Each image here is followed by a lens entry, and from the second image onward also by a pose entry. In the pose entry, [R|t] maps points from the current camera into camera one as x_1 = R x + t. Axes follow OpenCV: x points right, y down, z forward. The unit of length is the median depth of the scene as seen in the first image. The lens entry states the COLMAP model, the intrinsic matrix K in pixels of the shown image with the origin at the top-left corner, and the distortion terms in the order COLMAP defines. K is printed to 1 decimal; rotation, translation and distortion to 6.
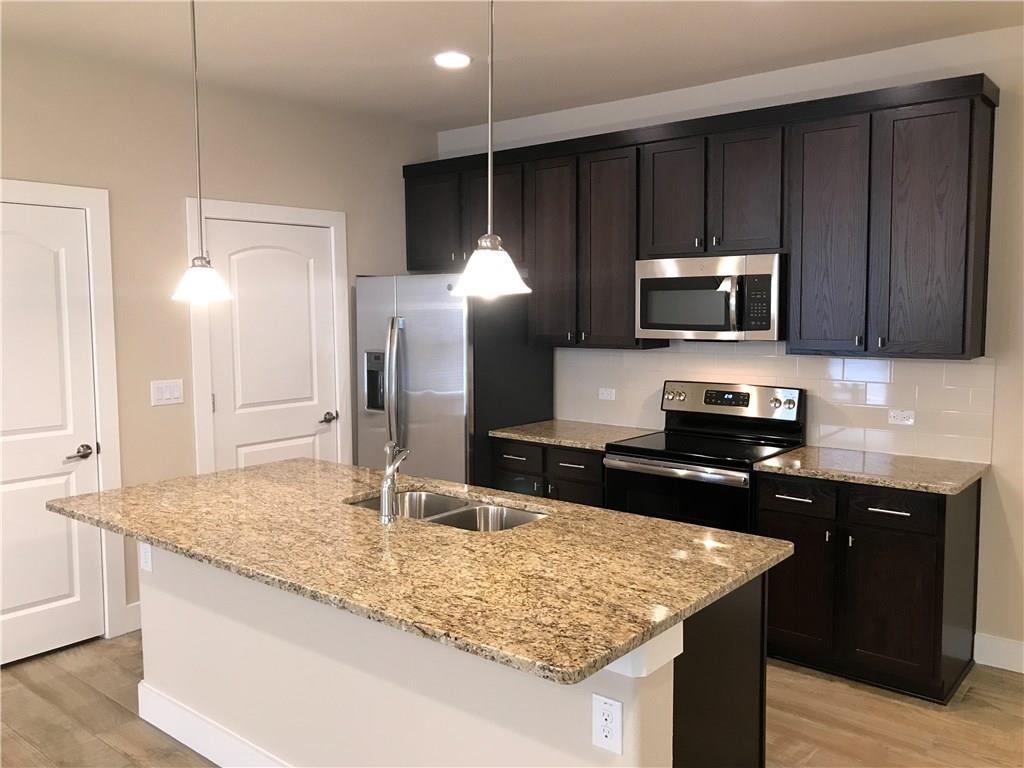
lens RADIAL K [[845.1, 0, 512.5], [0, 845.1, 374.3], [0, 0, 1]] dist [0.021852, -0.020552]
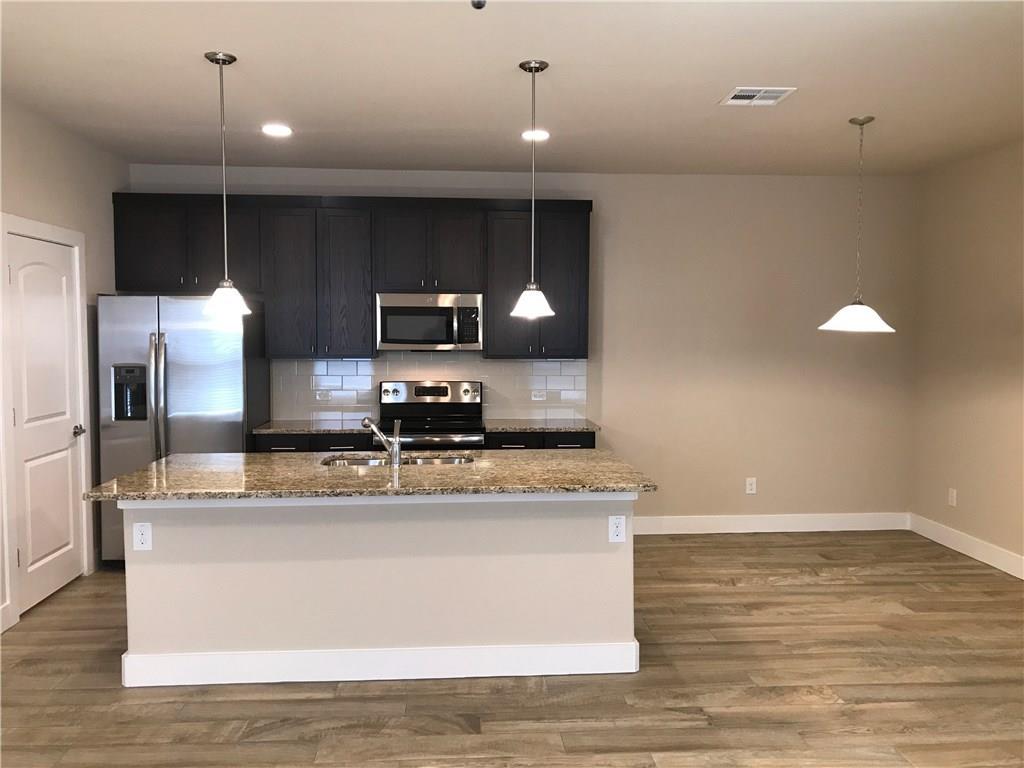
lens RADIAL K [[845.1, 0, 510.3], [0, 845.1, 379.9], [0, 0, 1]] dist [0.021852, -0.020552]
pose [[0.719046, -0.029034, 0.694356, -0.828161], [0.049760, 0.998713, -0.009770, 0.037913], [-0.693179, 0.041576, 0.719566, -0.161024]]
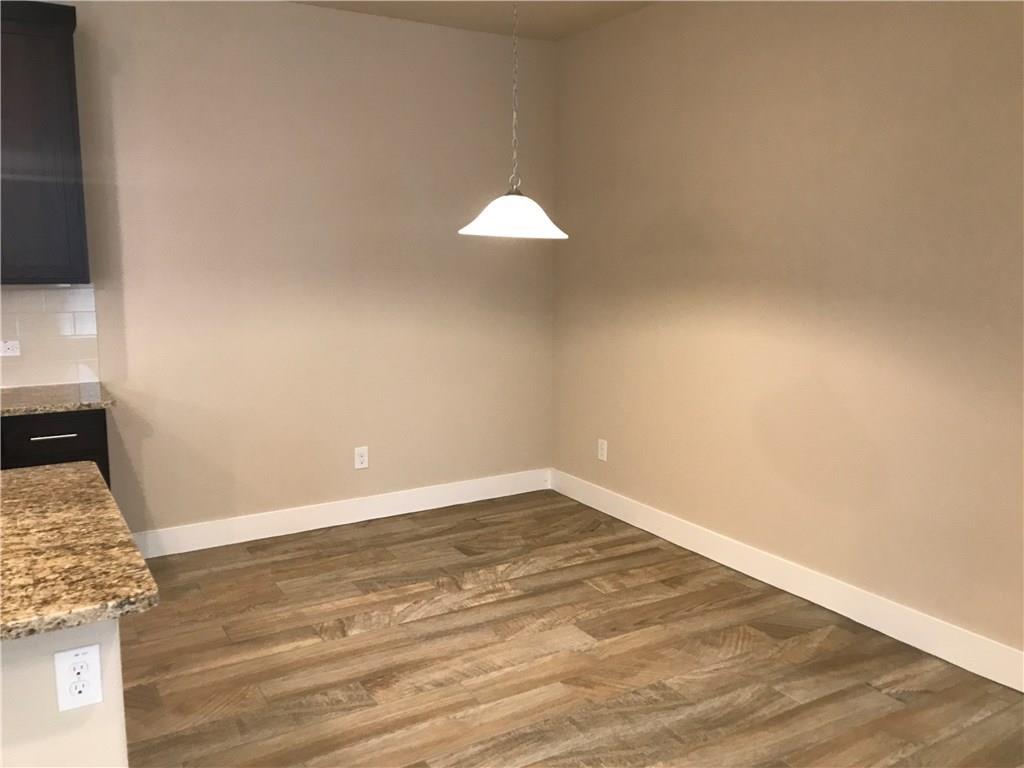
lens RADIAL K [[845.1, 0, 510.5], [0, 845.1, 366.7], [0, 0, 1]] dist [0.021852, -0.020552]
pose [[0.329627, -0.111889, 0.937458, -0.298580], [0.072336, 0.993027, 0.093087, 0.026134], [-0.941336, 0.037128, 0.335422, 0.158927]]
